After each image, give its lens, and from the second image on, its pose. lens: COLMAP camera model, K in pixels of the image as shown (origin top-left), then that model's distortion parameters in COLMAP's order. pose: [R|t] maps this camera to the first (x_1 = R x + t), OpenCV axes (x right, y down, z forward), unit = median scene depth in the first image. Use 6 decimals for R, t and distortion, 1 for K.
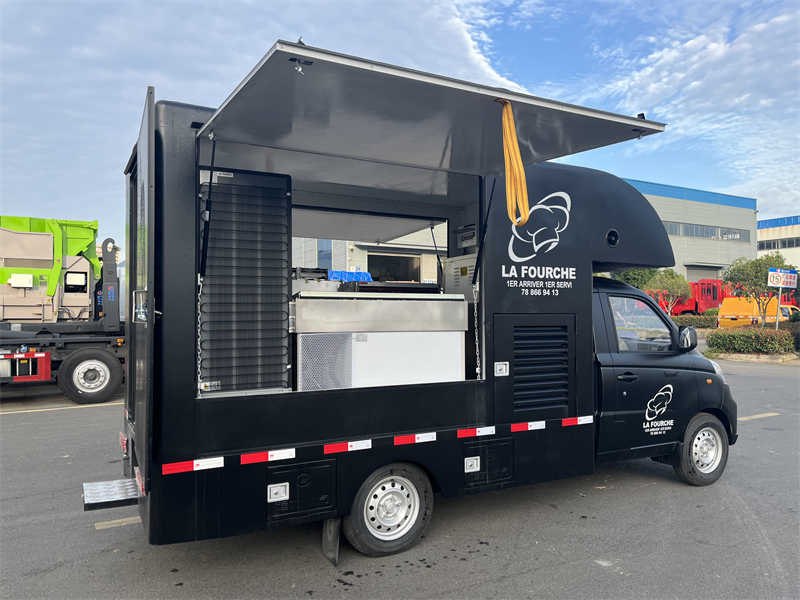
lens RADIAL K [[618.2, 0, 407.6], [0, 618.2, 302.3], [0, 0, 1]] dist [0.053191, -0.066479]
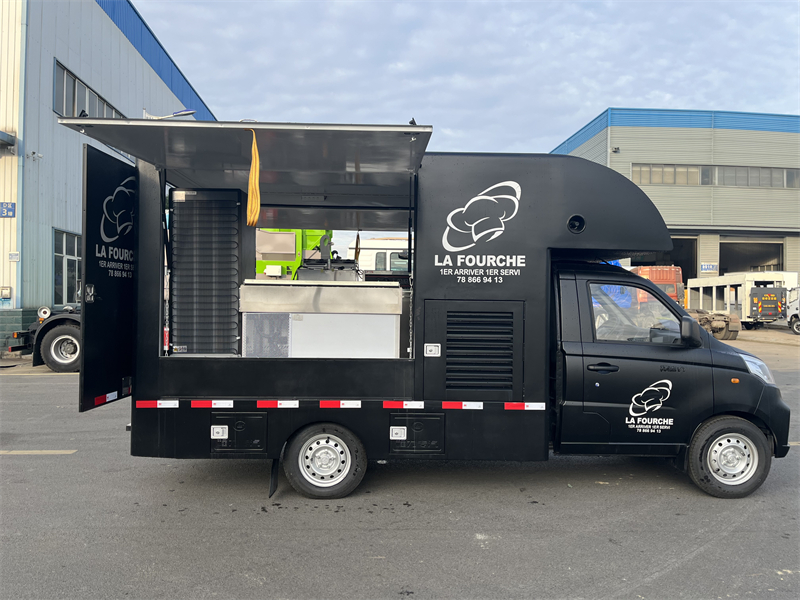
lens RADIAL K [[618.2, 0, 402.6], [0, 618.2, 298.8], [0, 0, 1]] dist [0.053191, -0.066479]
pose [[0.886725, 0.011883, -0.462144, 0.588336], [-0.004732, 0.999851, 0.016630, -0.000784], [0.462273, -0.012559, 0.886649, 0.011056]]
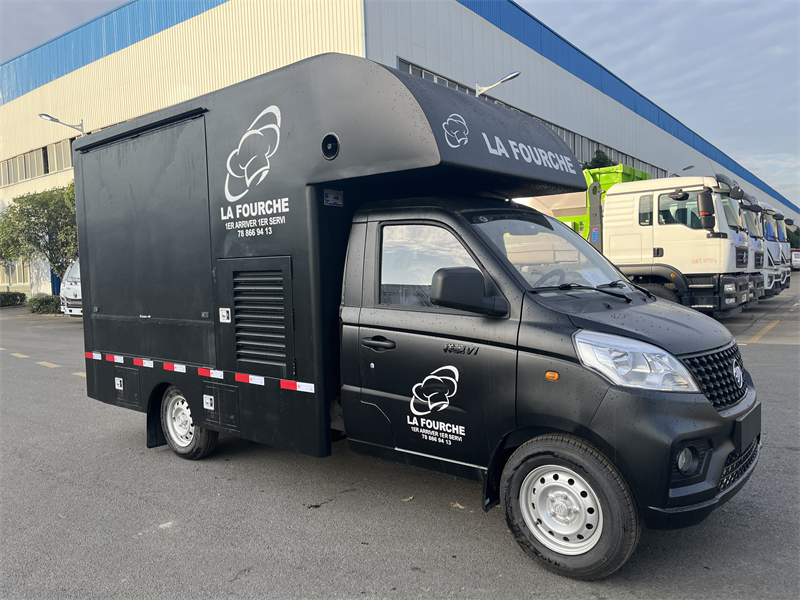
lens RADIAL K [[618.2, 0, 399.7], [0, 618.2, 299.7], [0, 0, 1]] dist [0.053191, -0.066479]
pose [[0.355631, 0.041573, -0.933702, 1.125593], [0.049329, 0.996783, 0.063170, 0.034129], [0.933324, -0.068524, 0.352436, 0.884746]]
